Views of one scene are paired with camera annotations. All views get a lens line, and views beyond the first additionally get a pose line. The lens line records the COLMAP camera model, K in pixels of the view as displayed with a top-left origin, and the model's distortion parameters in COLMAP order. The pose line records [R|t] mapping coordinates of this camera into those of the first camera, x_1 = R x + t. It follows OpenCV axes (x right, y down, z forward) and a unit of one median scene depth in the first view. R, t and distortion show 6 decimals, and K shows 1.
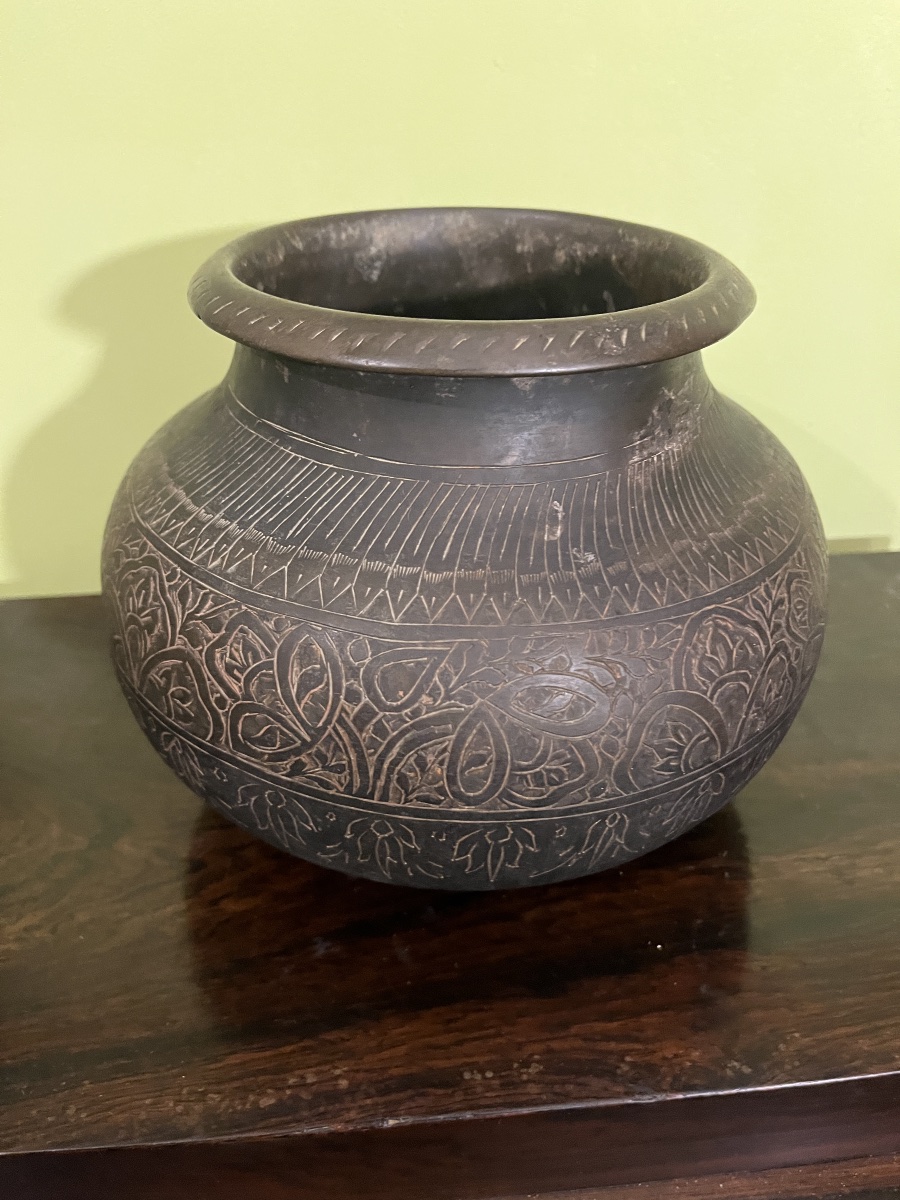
lens RADIAL K [[931.2, 0, 450.0], [0, 931.2, 600.0], [0, 0, 1]] dist [0.049971, -0.135836]
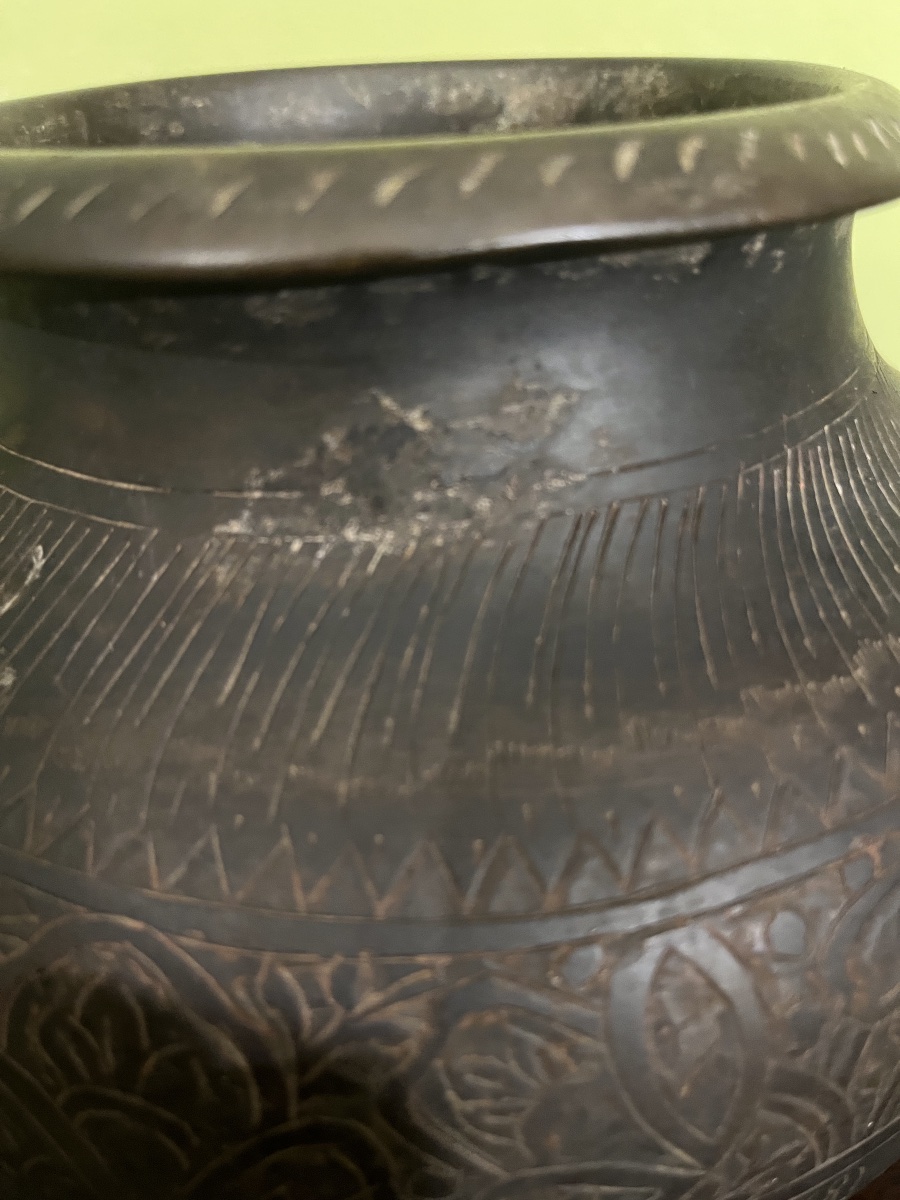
lens RADIAL K [[931.2, 0, 450.0], [0, 931.2, 600.0], [0, 0, 1]] dist [0.049971, -0.135836]
pose [[0.667659, 0.369262, -0.646434, 0.549229], [-0.358970, 0.920390, 0.154997, -0.219613], [0.652206, 0.128565, 0.747060, 0.734569]]
